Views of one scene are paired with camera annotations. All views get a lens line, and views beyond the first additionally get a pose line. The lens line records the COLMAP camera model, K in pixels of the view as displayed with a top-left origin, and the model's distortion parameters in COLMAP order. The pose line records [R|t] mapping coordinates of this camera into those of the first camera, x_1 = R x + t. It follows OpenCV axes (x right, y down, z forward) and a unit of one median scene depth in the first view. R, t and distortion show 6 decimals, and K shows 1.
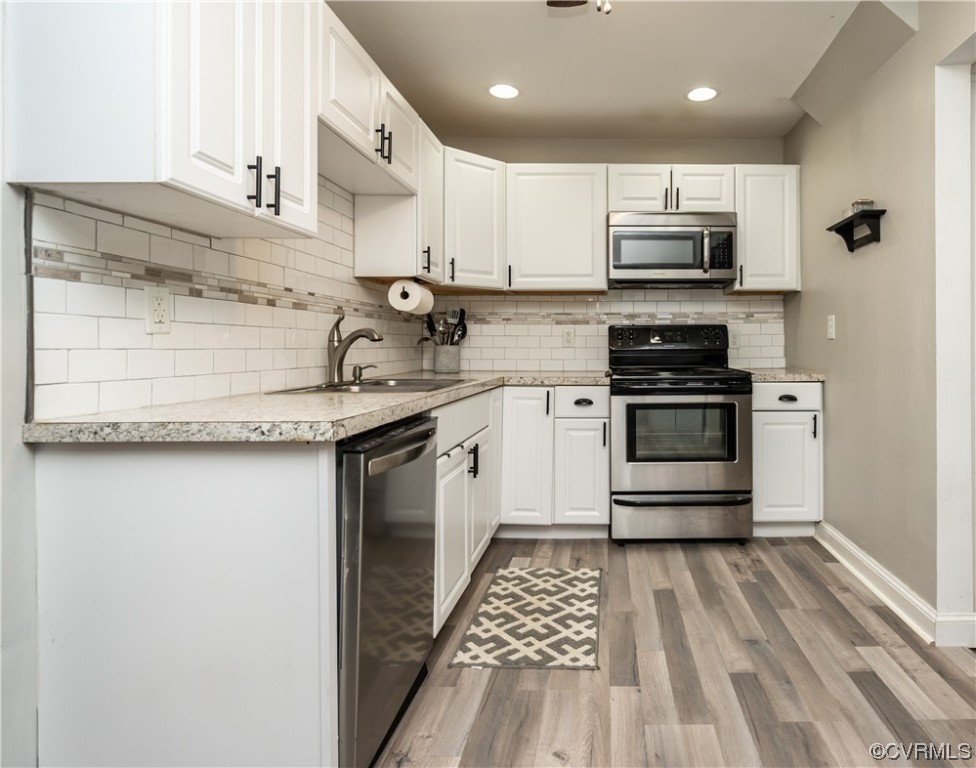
lens RADIAL K [[662.9, 0, 488.4], [0, 662.9, 358.9], [0, 0, 1]] dist [0.000781, -0.000355]
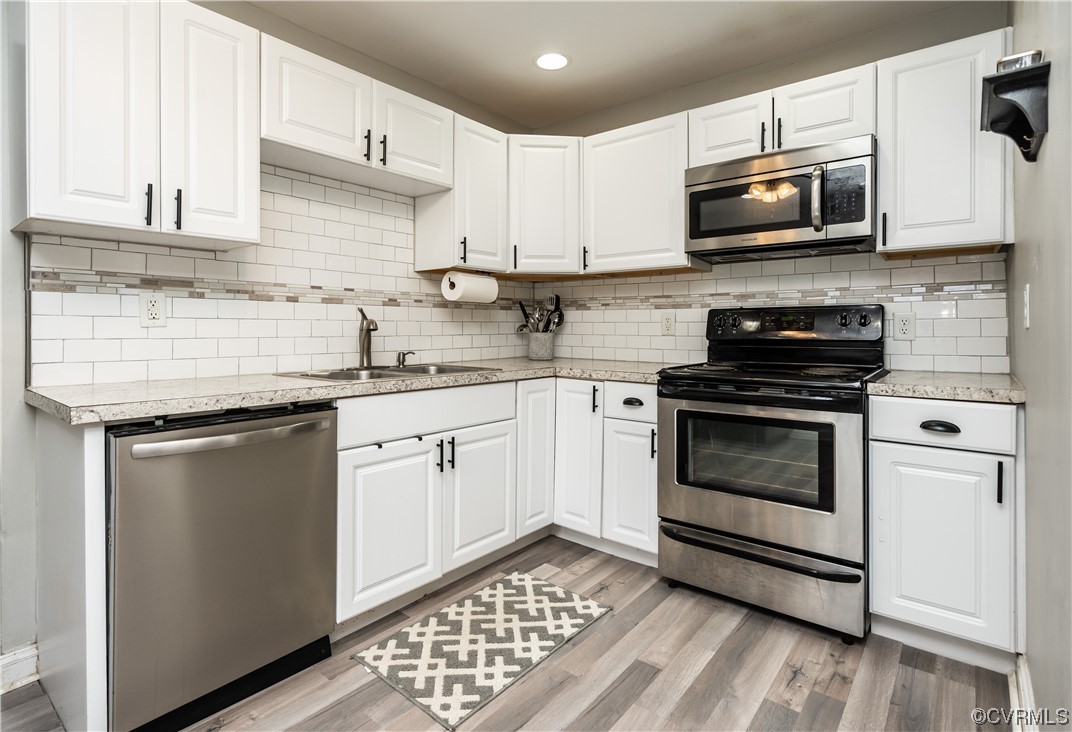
lens RADIAL K [[538.1, 0, 538.2], [0, 538.1, 334.1], [0, 0, 1]] dist [-0.000722, 0.000259]
pose [[0.769333, 0.010351, -0.638764, 0.490605], [-0.010796, 0.999937, 0.003202, -0.021991], [0.638757, 0.004433, 0.769396, 0.402694]]
